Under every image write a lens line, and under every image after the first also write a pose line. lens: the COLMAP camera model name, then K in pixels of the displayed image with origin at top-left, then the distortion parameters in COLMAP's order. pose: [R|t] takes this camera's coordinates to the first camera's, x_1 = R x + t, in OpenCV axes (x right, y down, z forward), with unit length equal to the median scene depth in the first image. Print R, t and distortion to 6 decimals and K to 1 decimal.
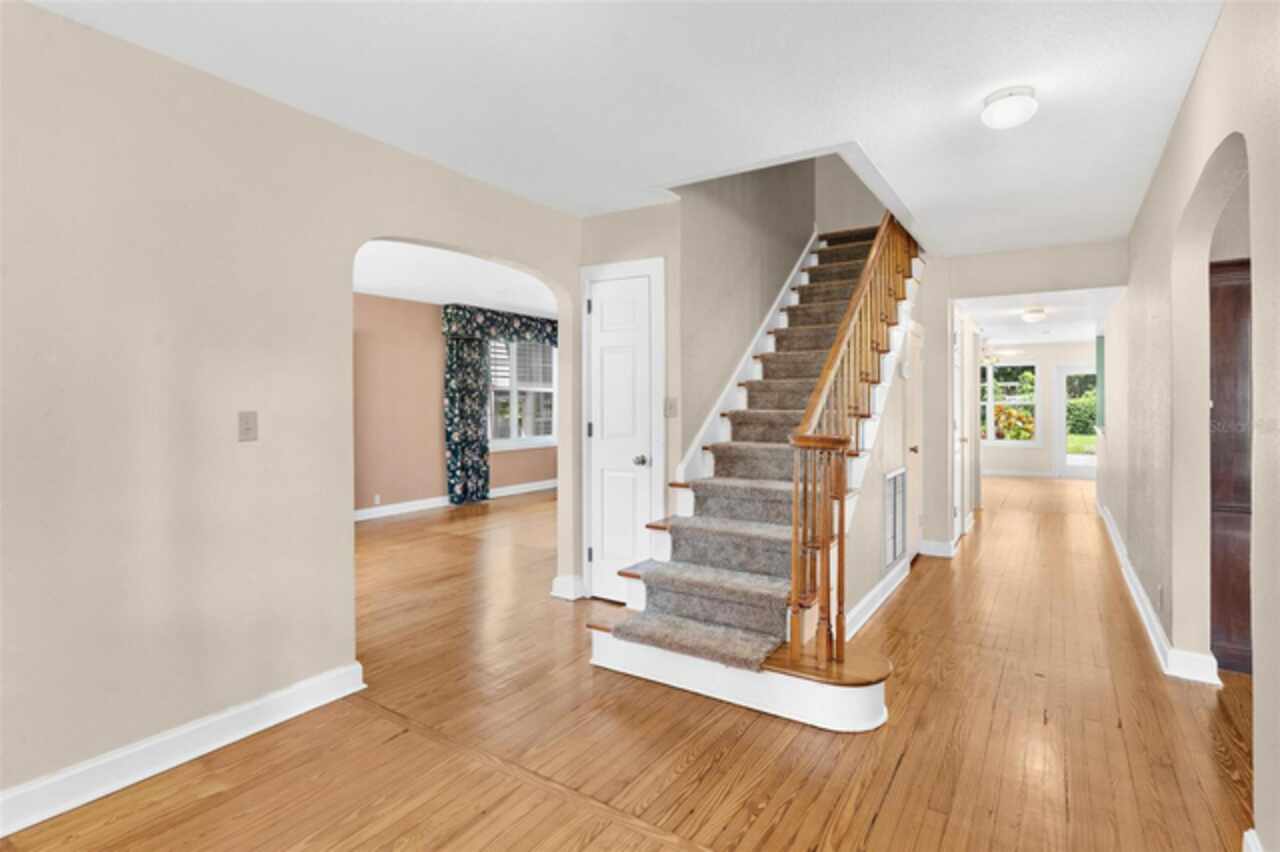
lens RADIAL K [[622.4, 0, 640.2], [0, 622.4, 414.0], [0, 0, 1]] dist [0.014280, -0.000315]
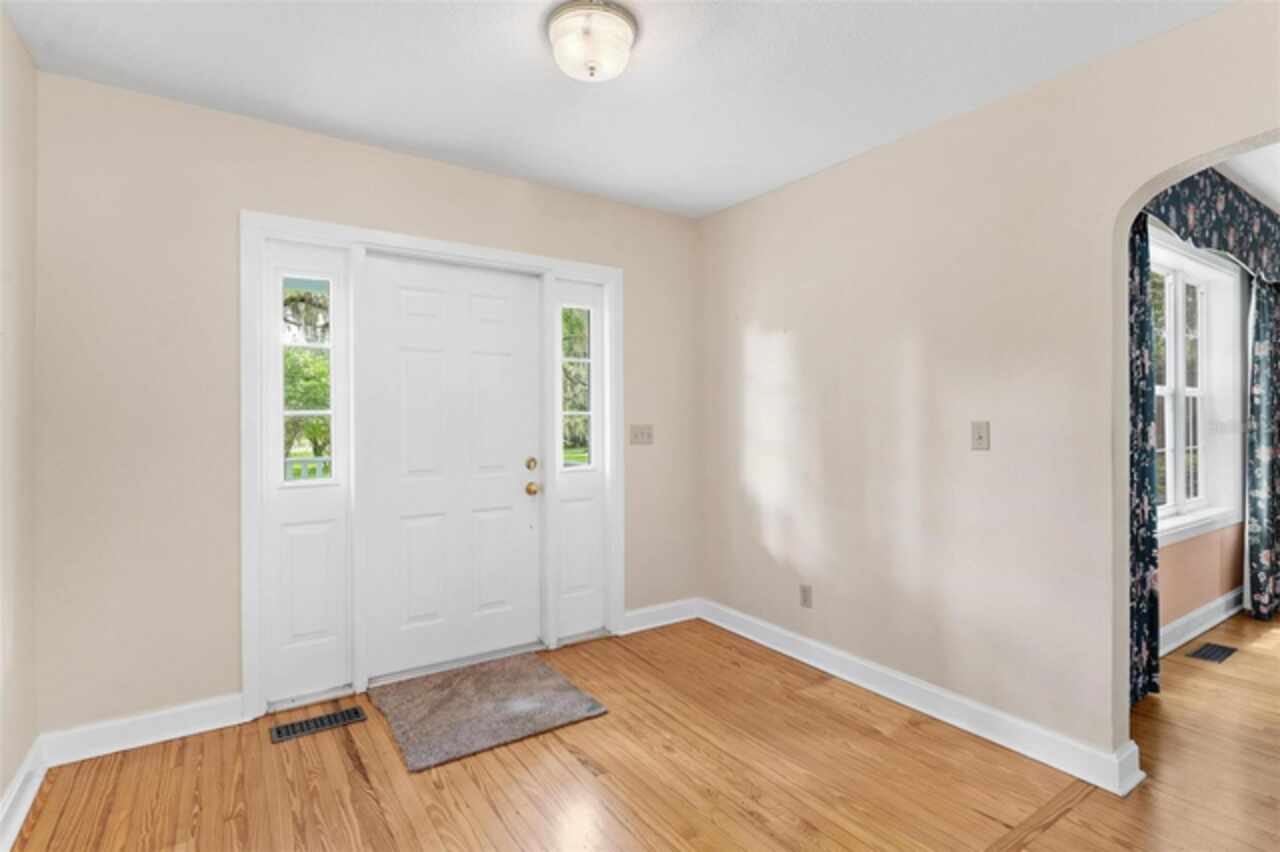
lens RADIAL K [[622.4, 0, 643.6], [0, 622.4, 421.9], [0, 0, 1]] dist [0.014280, -0.000315]
pose [[-0.388913, -0.002329, -0.921272, 0.557881], [-0.006897, 0.999976, 0.000384, 0.001217], [0.921249, 0.006503, -0.388920, 0.923413]]
